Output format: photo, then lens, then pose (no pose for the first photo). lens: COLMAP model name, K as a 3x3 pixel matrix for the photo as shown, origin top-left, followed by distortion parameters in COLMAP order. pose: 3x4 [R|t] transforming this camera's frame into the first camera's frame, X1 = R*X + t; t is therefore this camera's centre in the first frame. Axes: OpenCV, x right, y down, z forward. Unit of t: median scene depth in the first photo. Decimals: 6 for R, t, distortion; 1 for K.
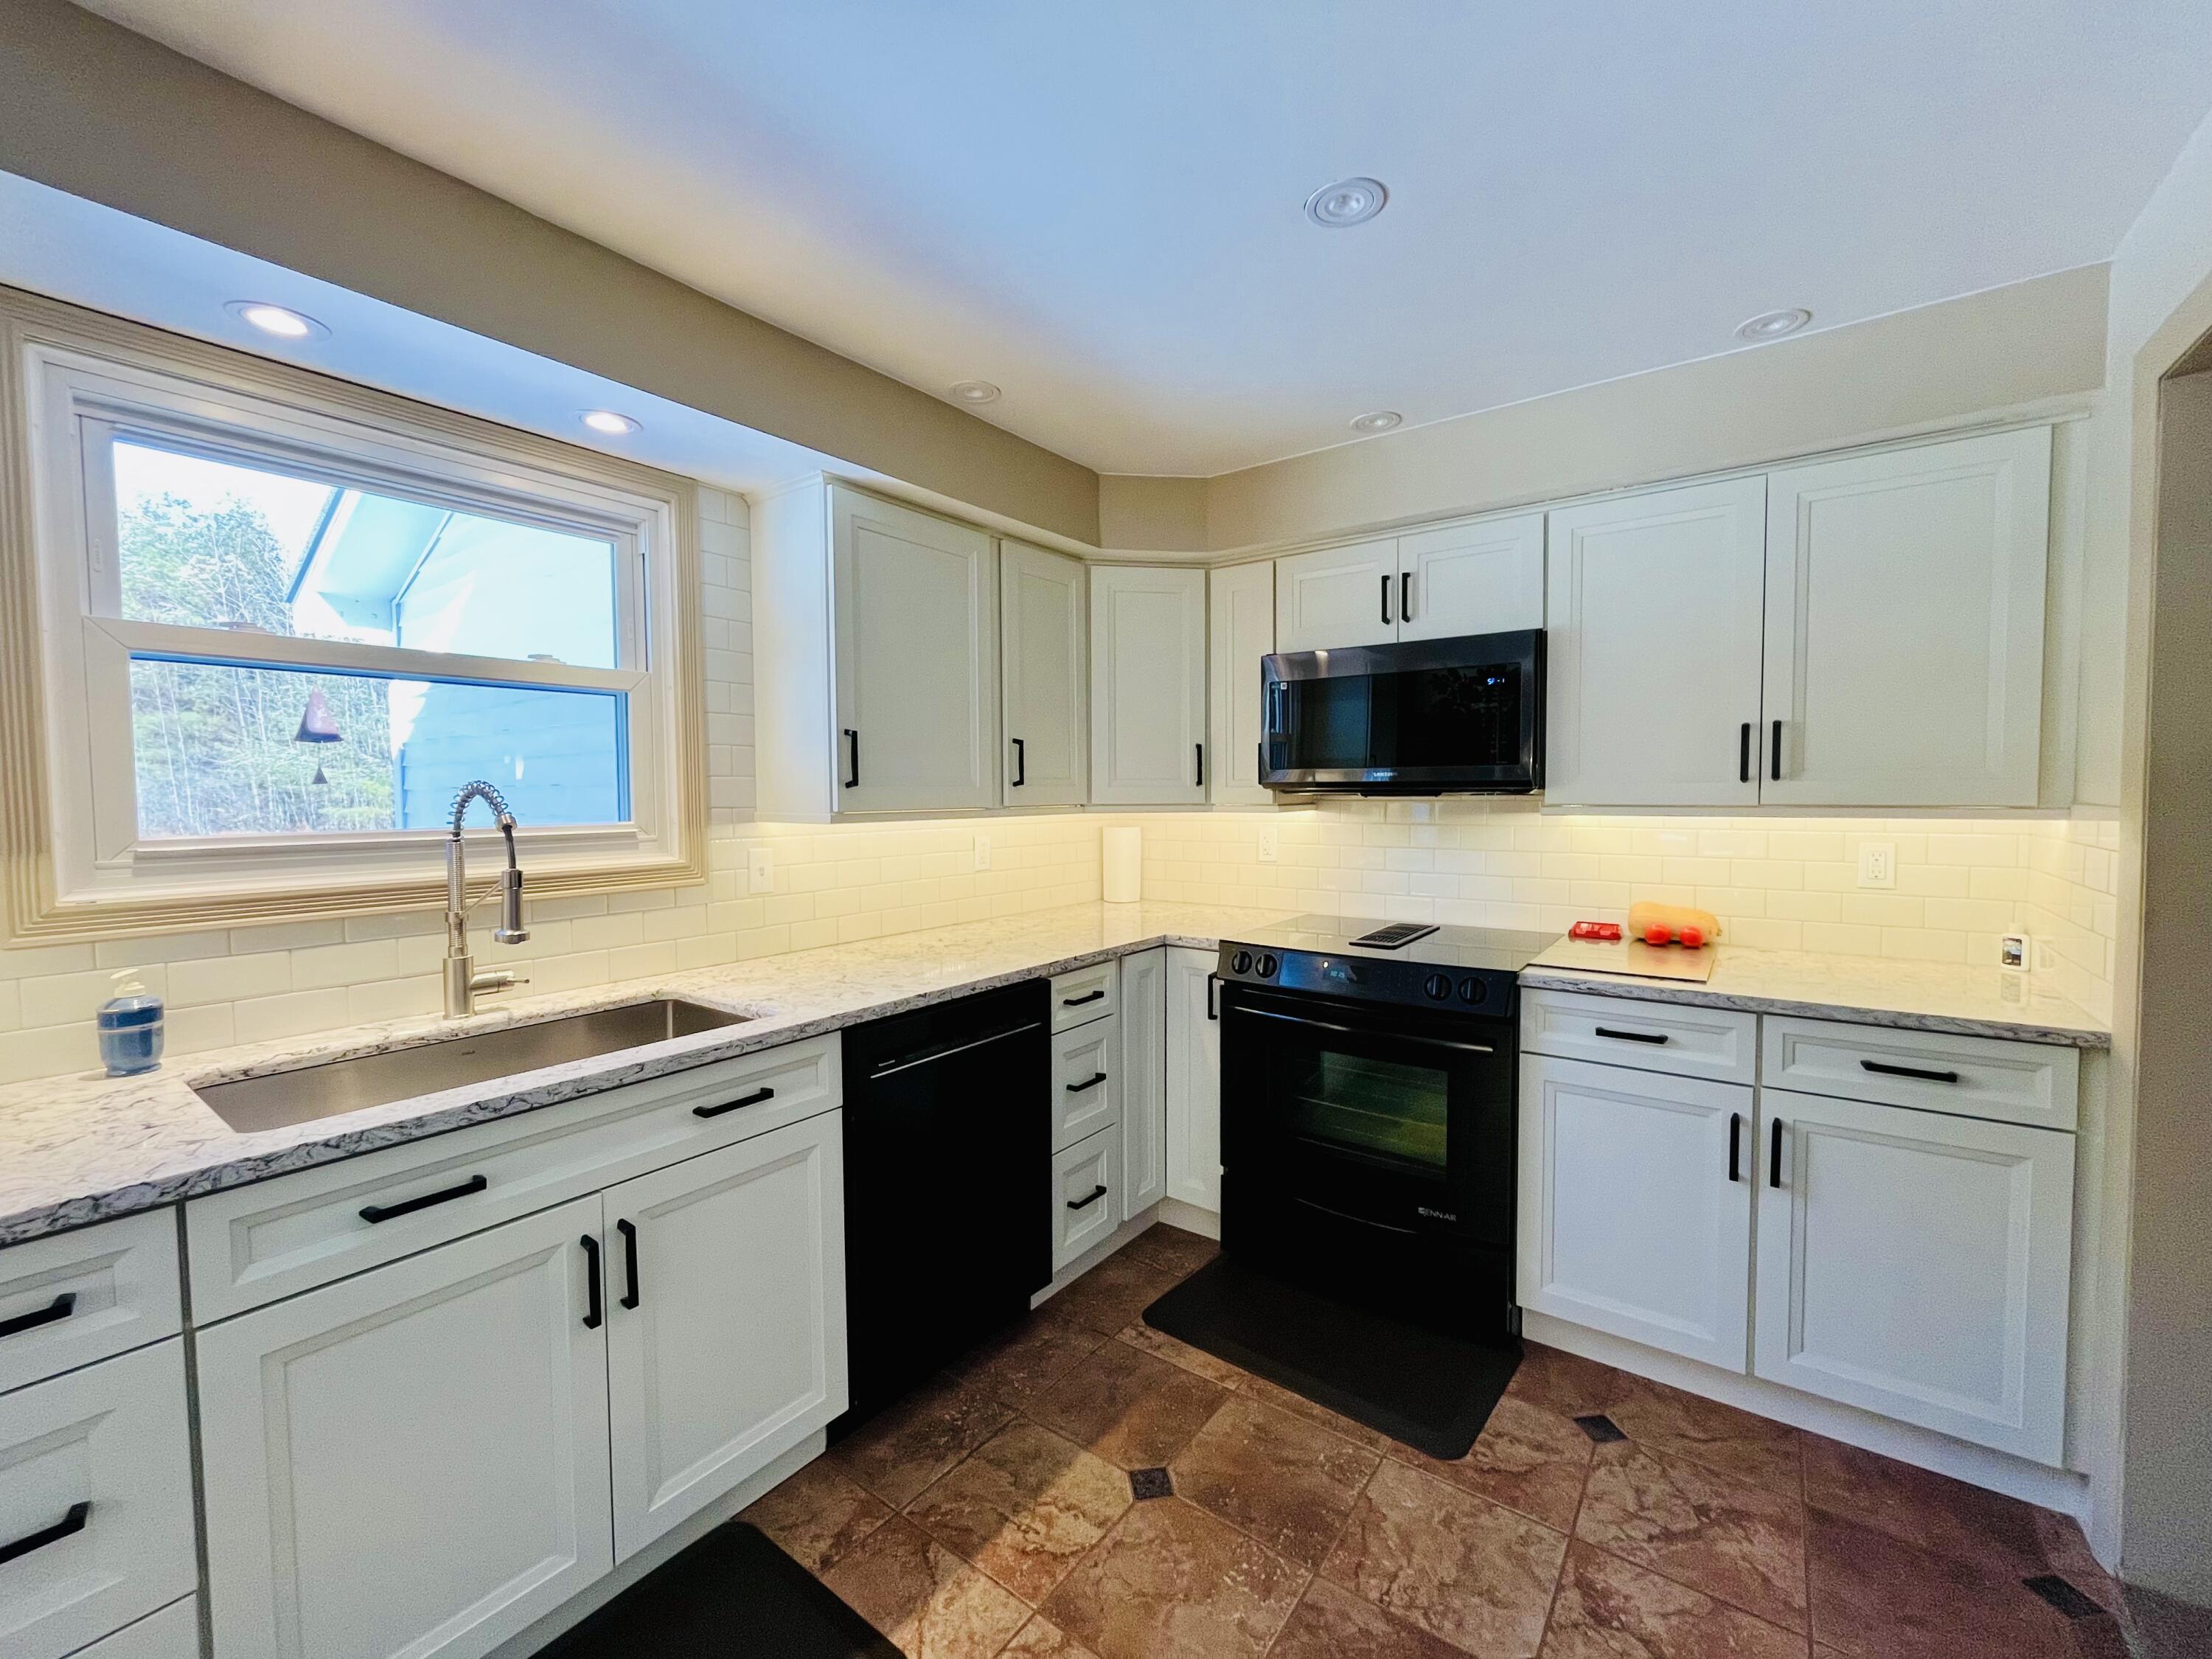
lens RADIAL K [[900.4, 0, 1107.6], [0, 900.4, 825.6], [0, 0, 1]] dist [0.001647, -0.000076]
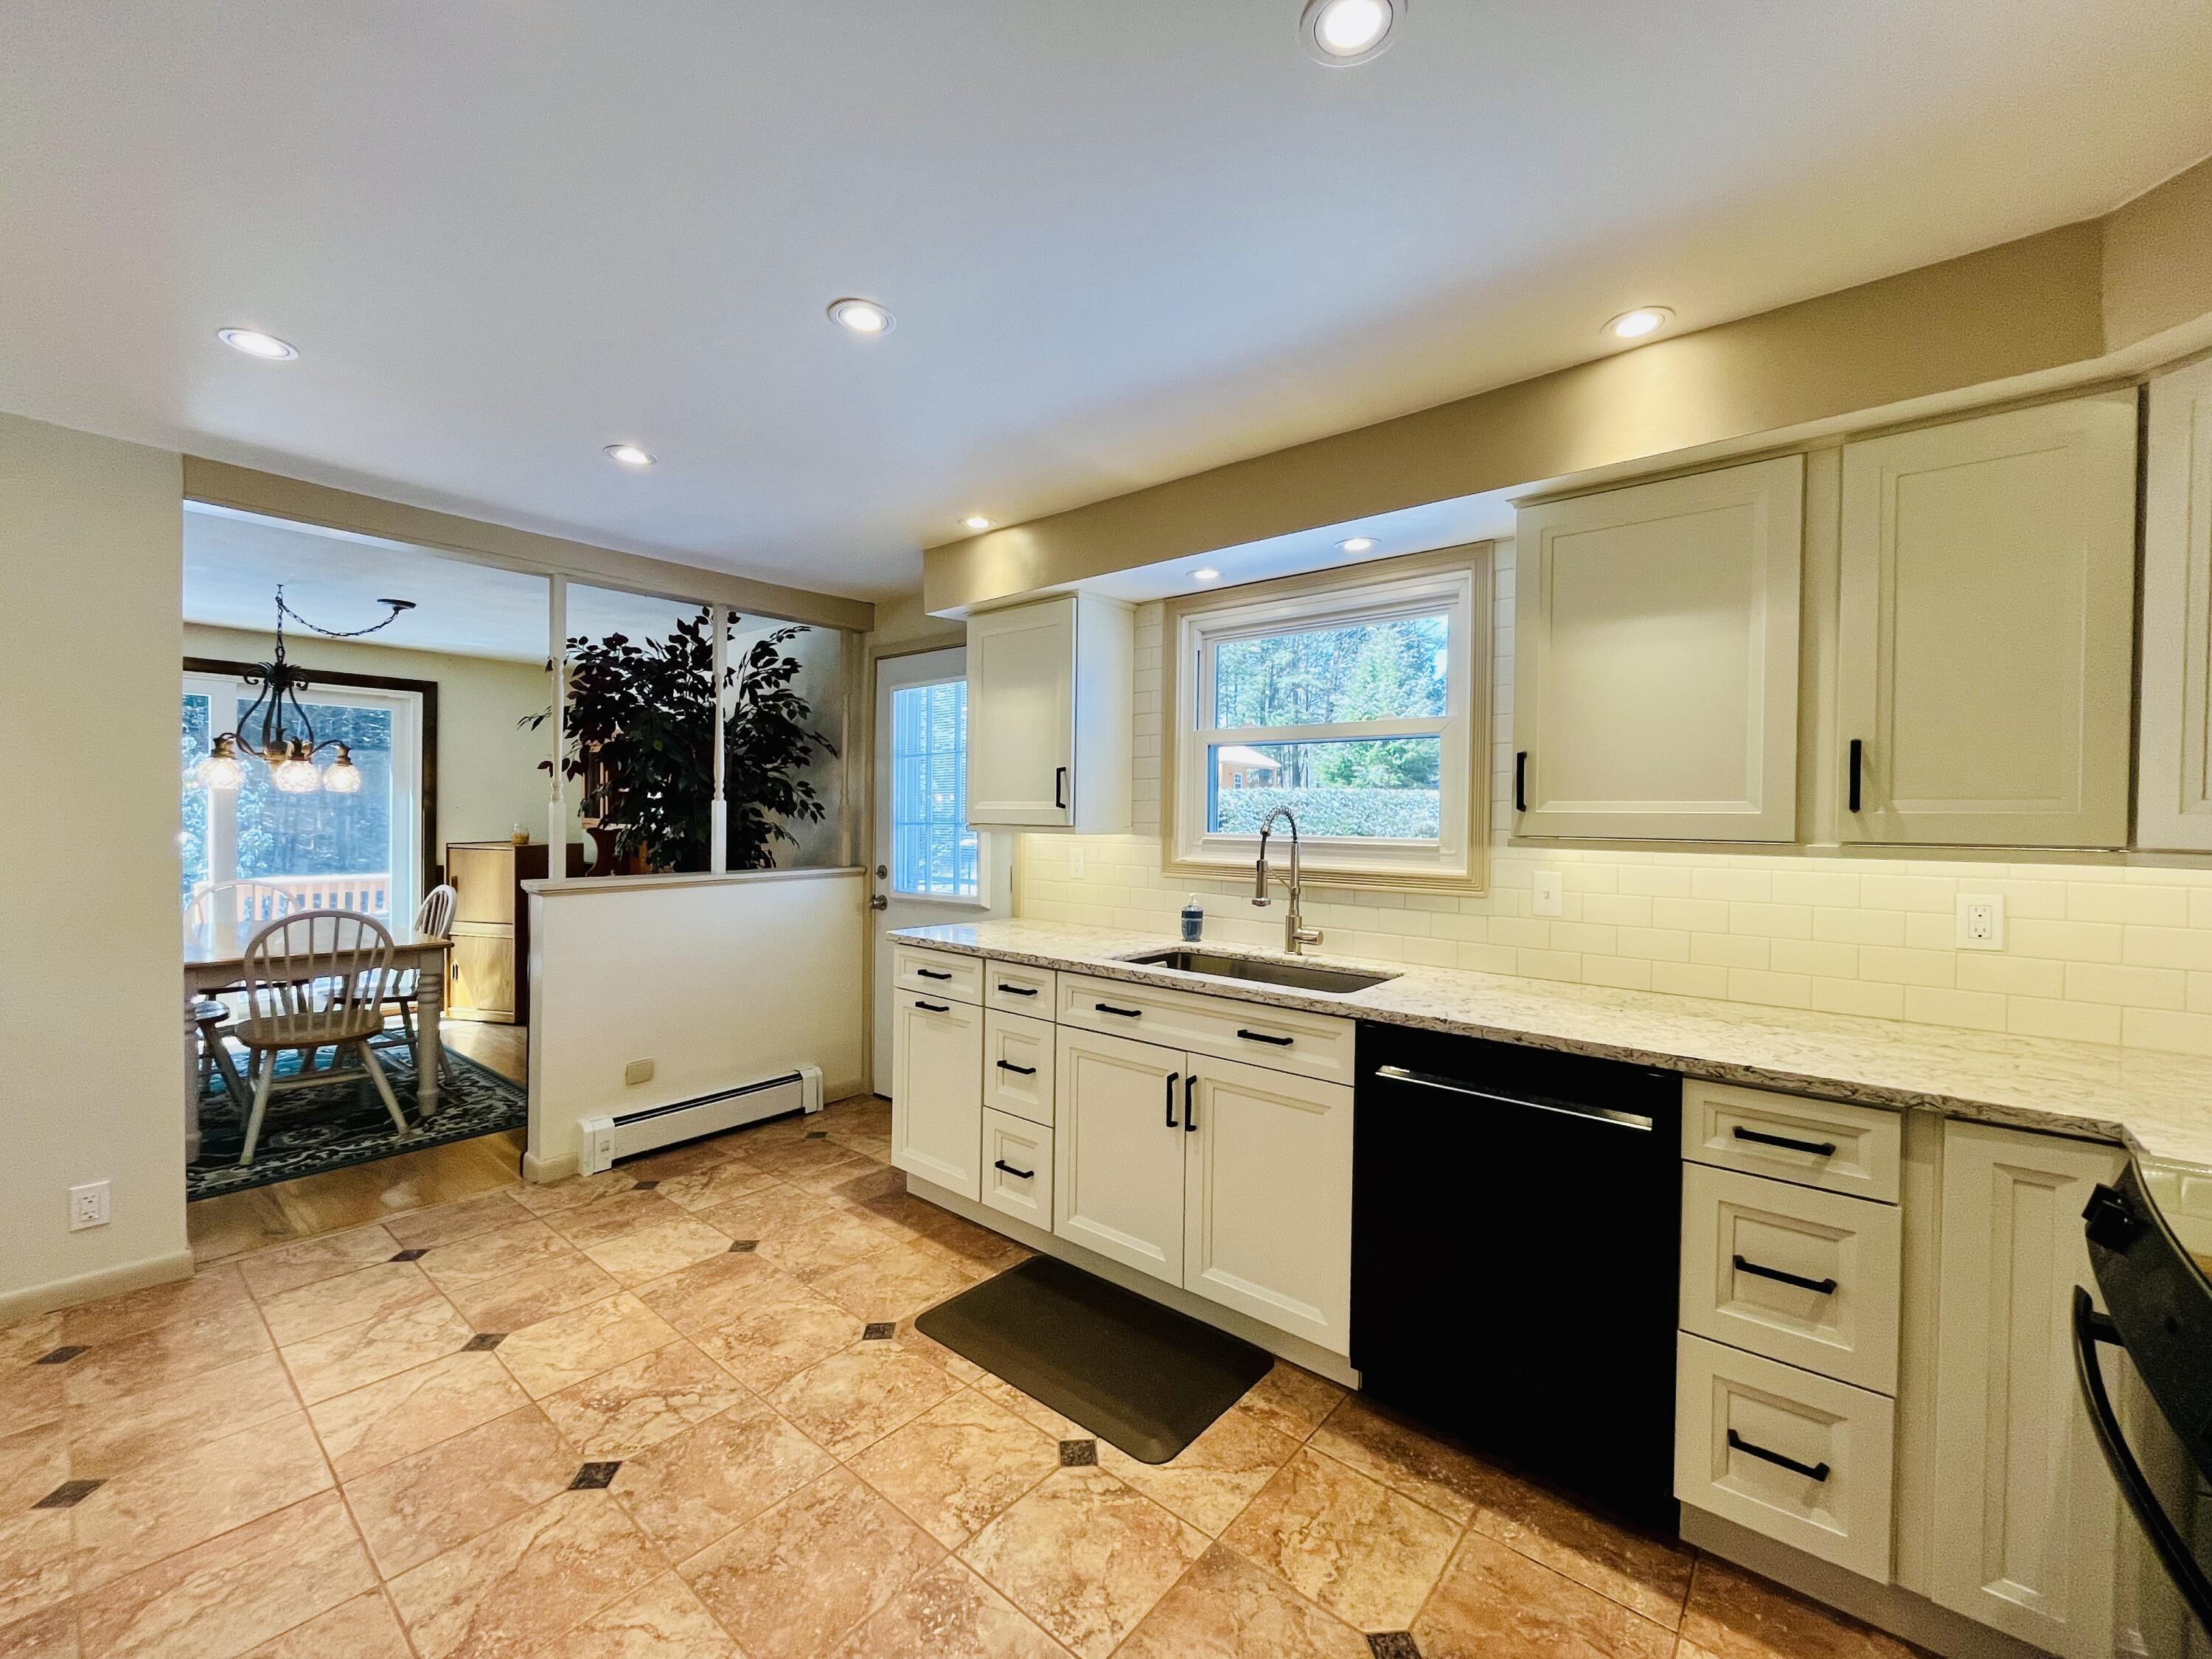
lens RADIAL K [[900.4, 0, 1107.5], [0, 900.4, 827.0], [0, 0, 1]] dist [0.001647, -0.000076]
pose [[-0.057472, 0.015745, -0.998223, 0.869652], [-0.055198, 0.998296, 0.018924, -0.023211], [0.996820, 0.056188, -0.056505, 0.740424]]
